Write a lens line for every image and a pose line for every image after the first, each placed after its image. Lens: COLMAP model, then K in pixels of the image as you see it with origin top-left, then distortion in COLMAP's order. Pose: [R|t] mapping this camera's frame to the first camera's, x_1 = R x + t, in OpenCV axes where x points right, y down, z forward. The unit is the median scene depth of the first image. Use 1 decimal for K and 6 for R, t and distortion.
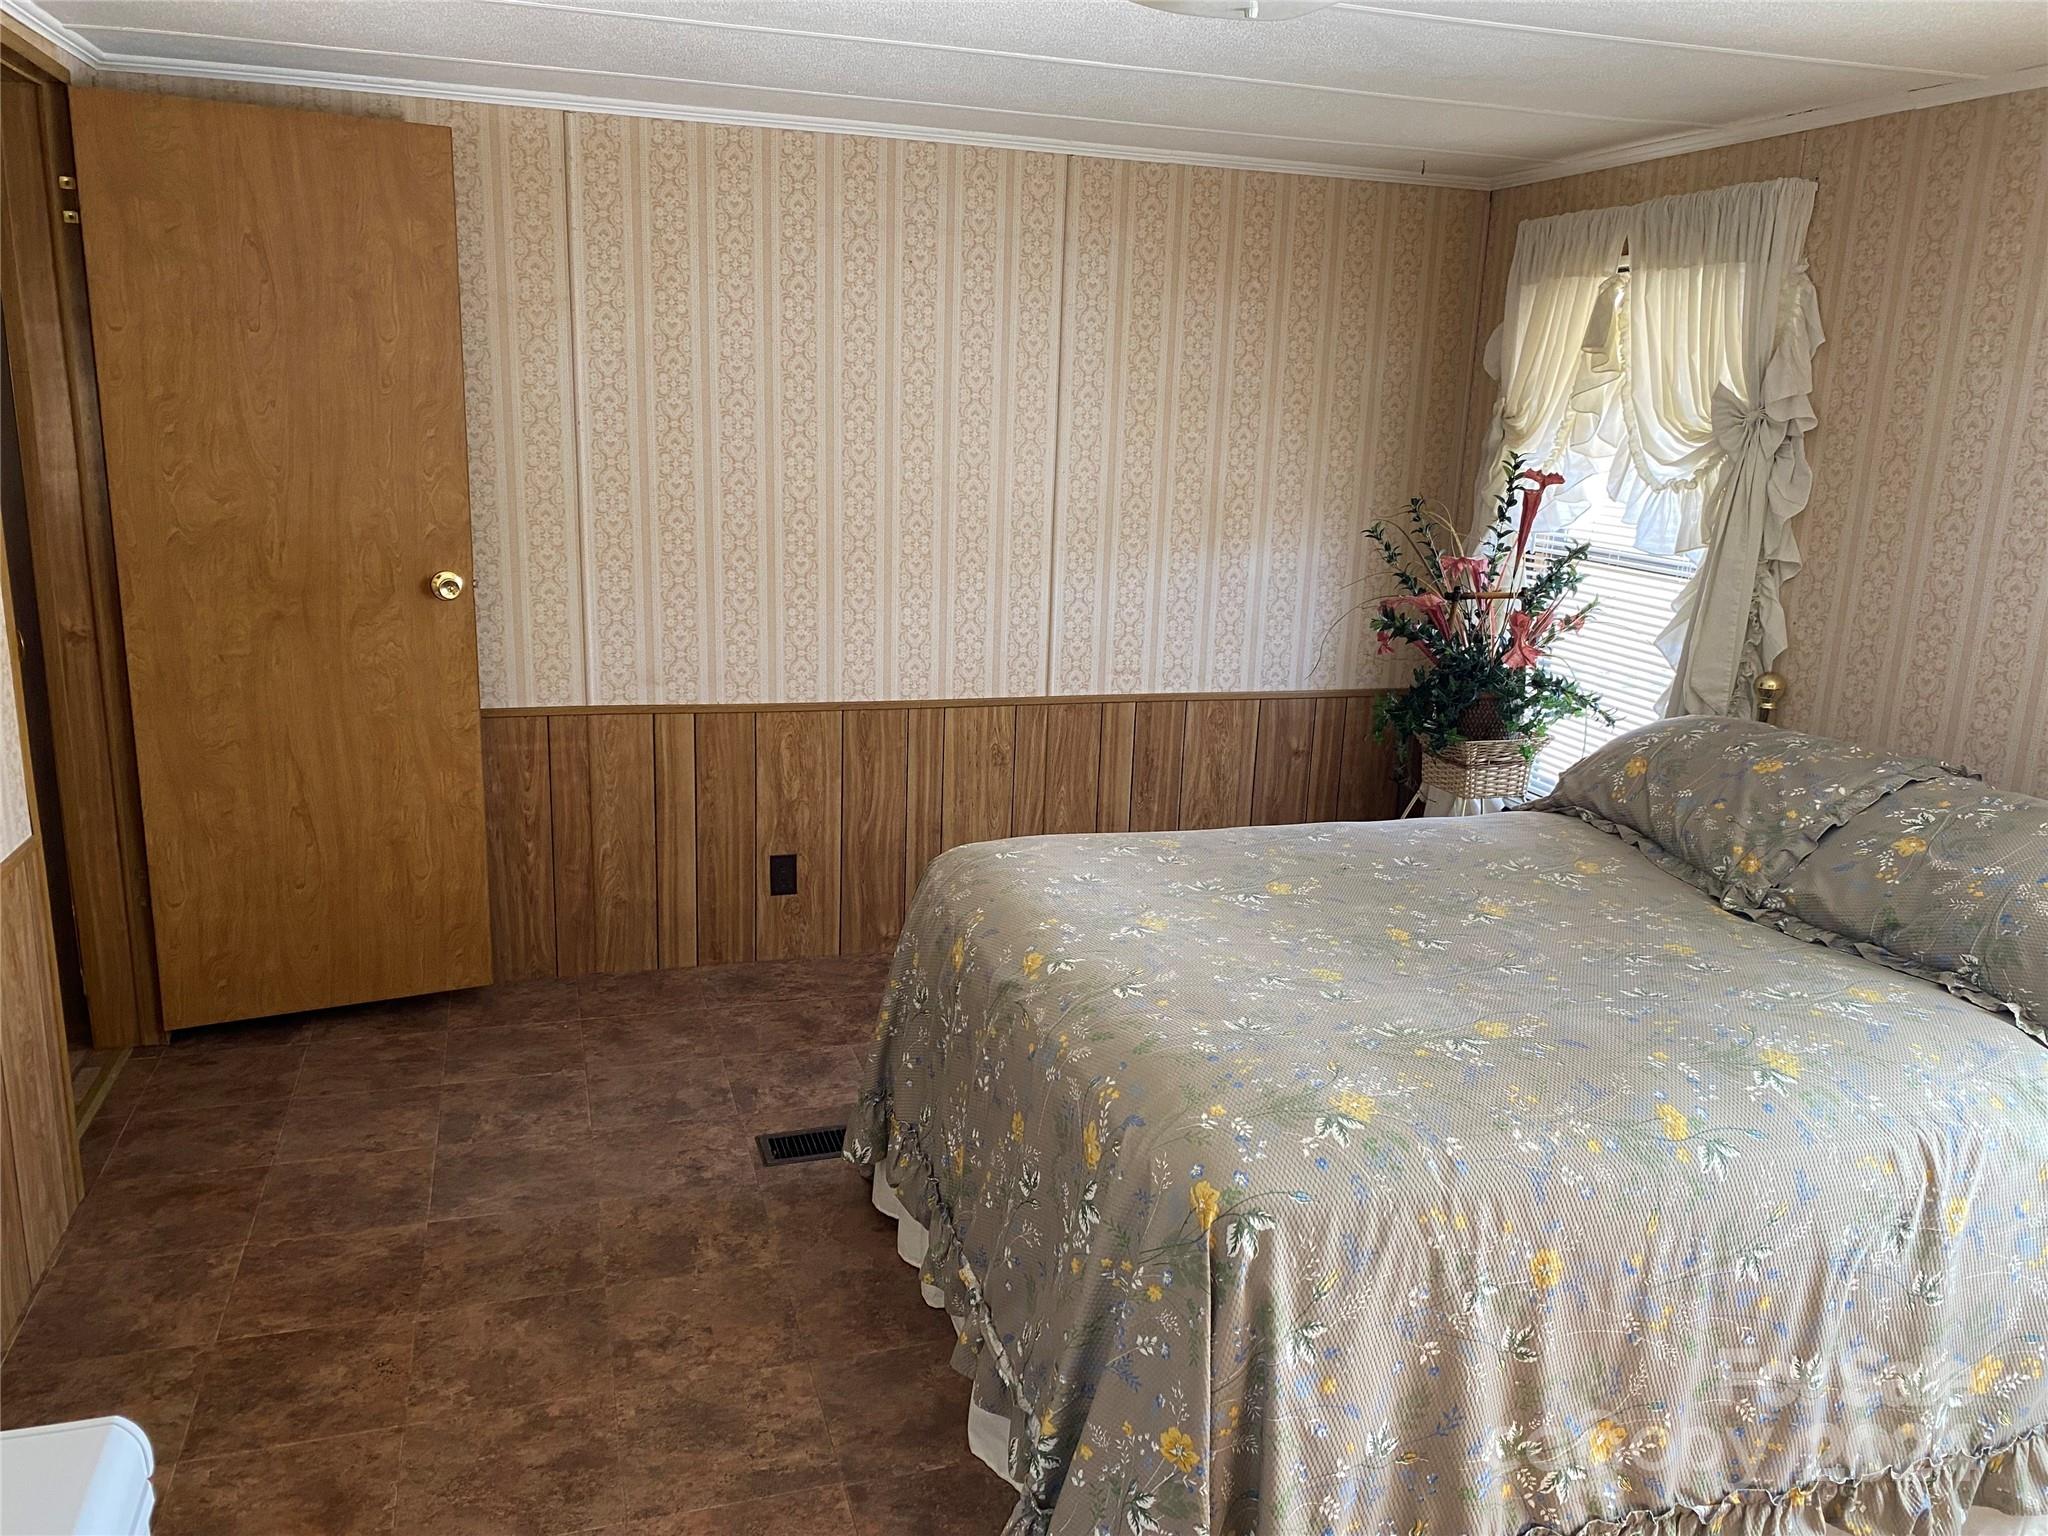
lens RADIAL K [[1564.5, 0, 1023.8], [0, 1564.5, 781.1], [0, 0, 1]] dist [0.050670, -0.055983]
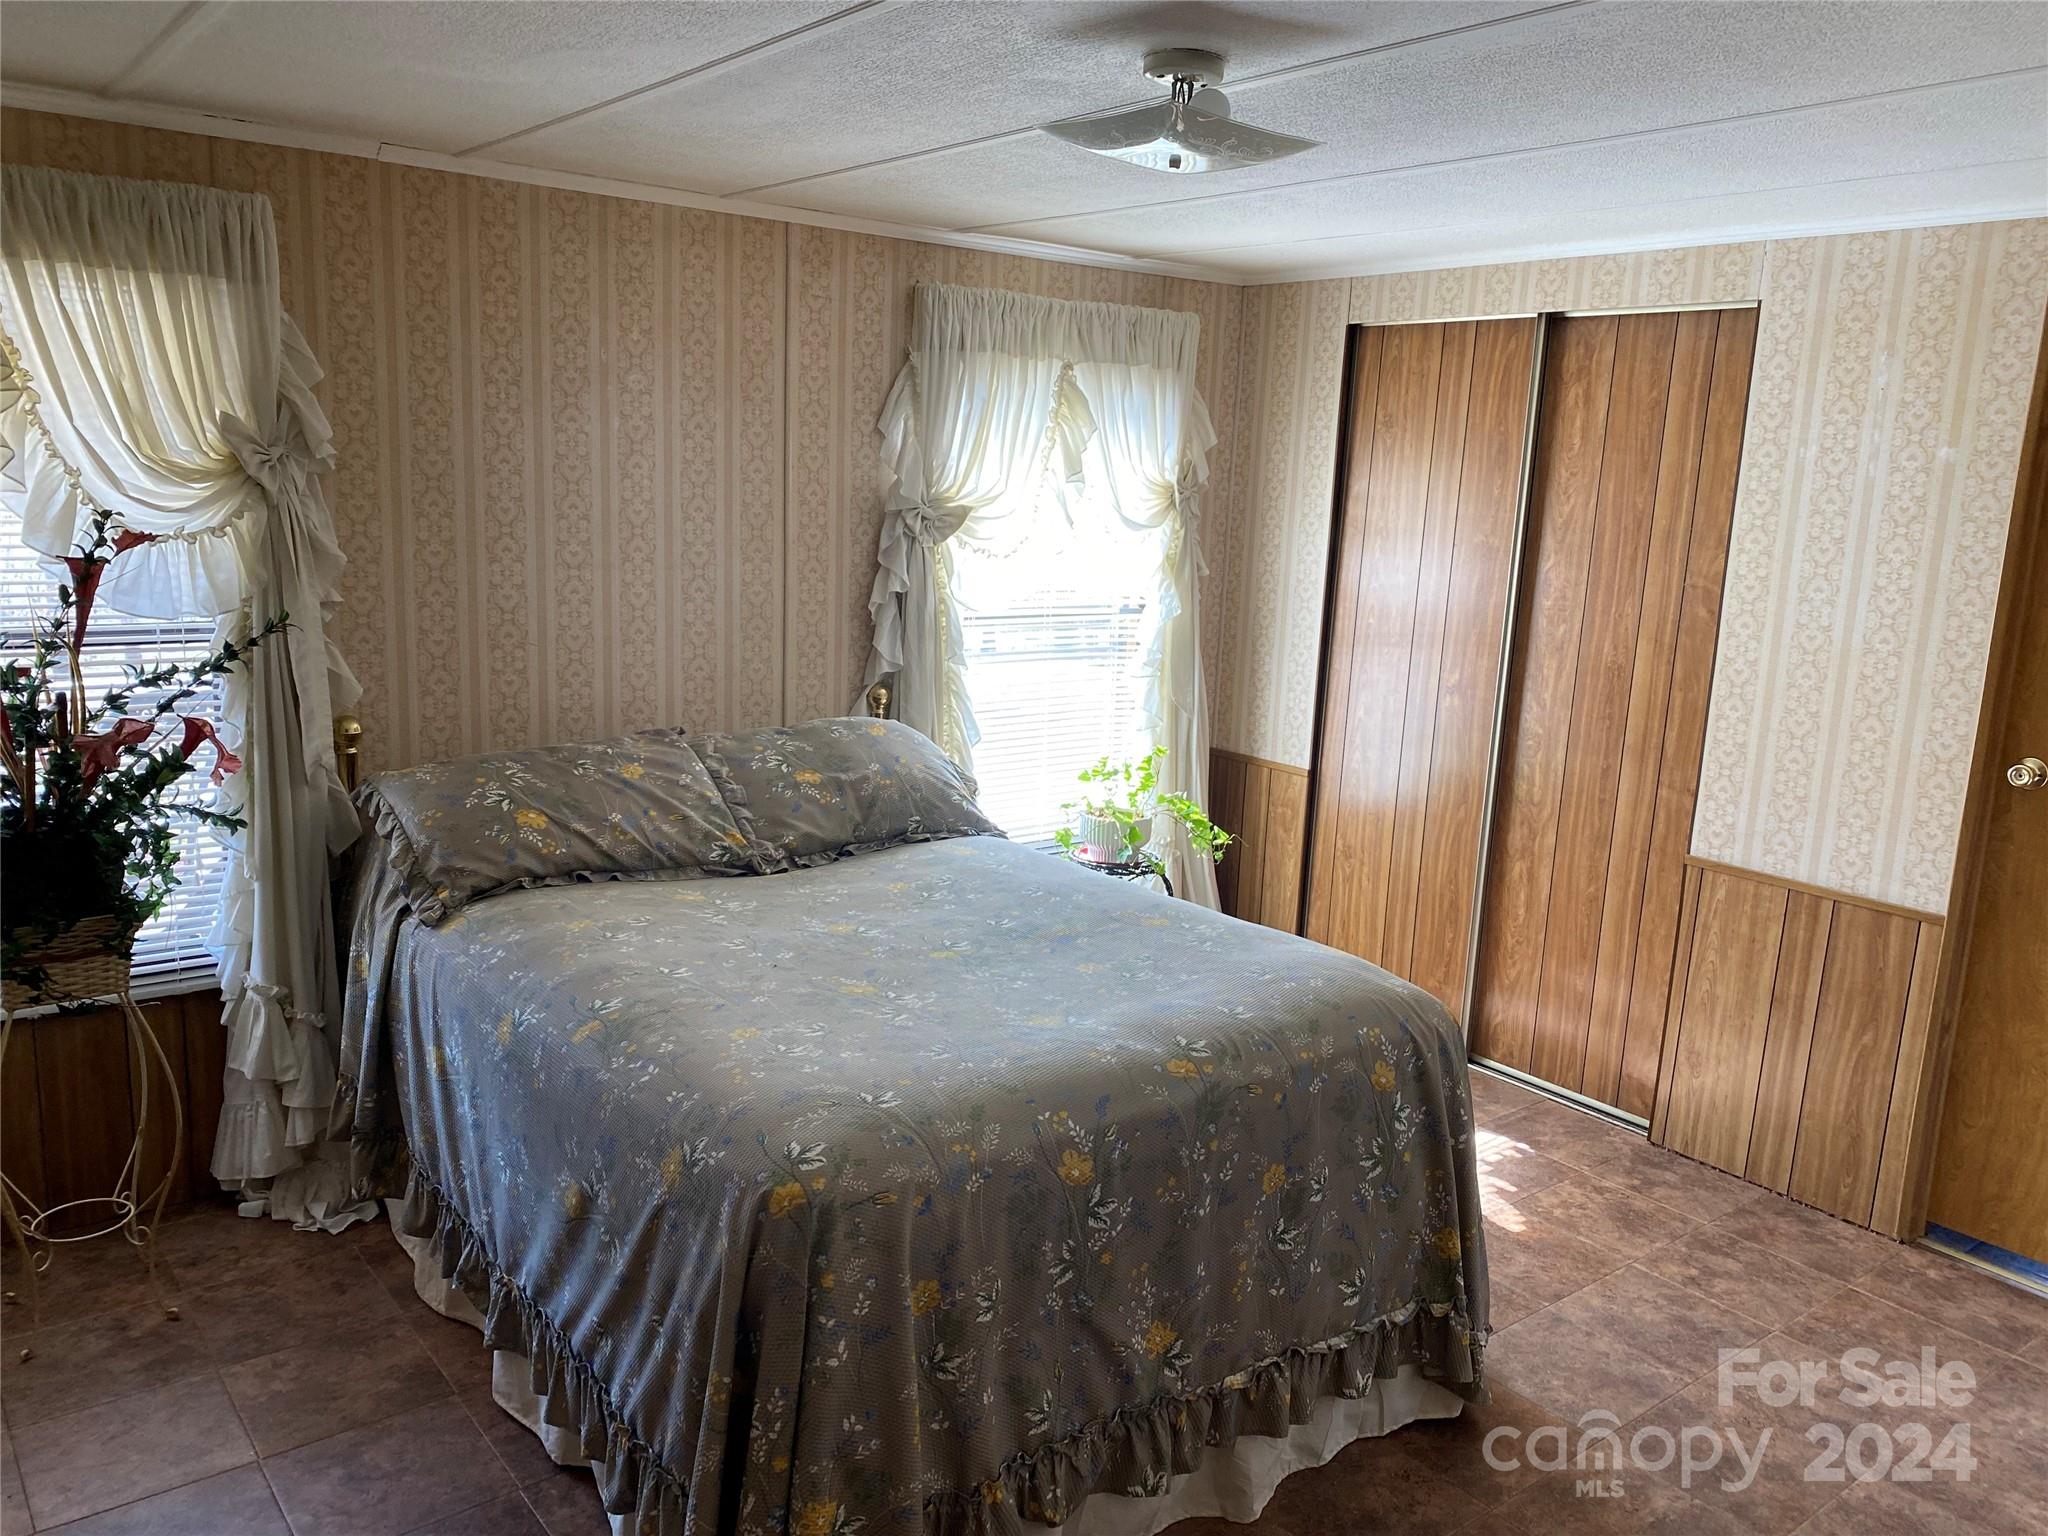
lens RADIAL K [[1564.5, 0, 1023.2], [0, 1564.5, 759.4], [0, 0, 1]] dist [0.050670, -0.055983]
pose [[-0.360489, -0.218128, 0.906900, -0.622460], [0.177506, 0.938462, 0.296278, -0.288544], [-0.915718, 0.267785, -0.299586, 1.035490]]
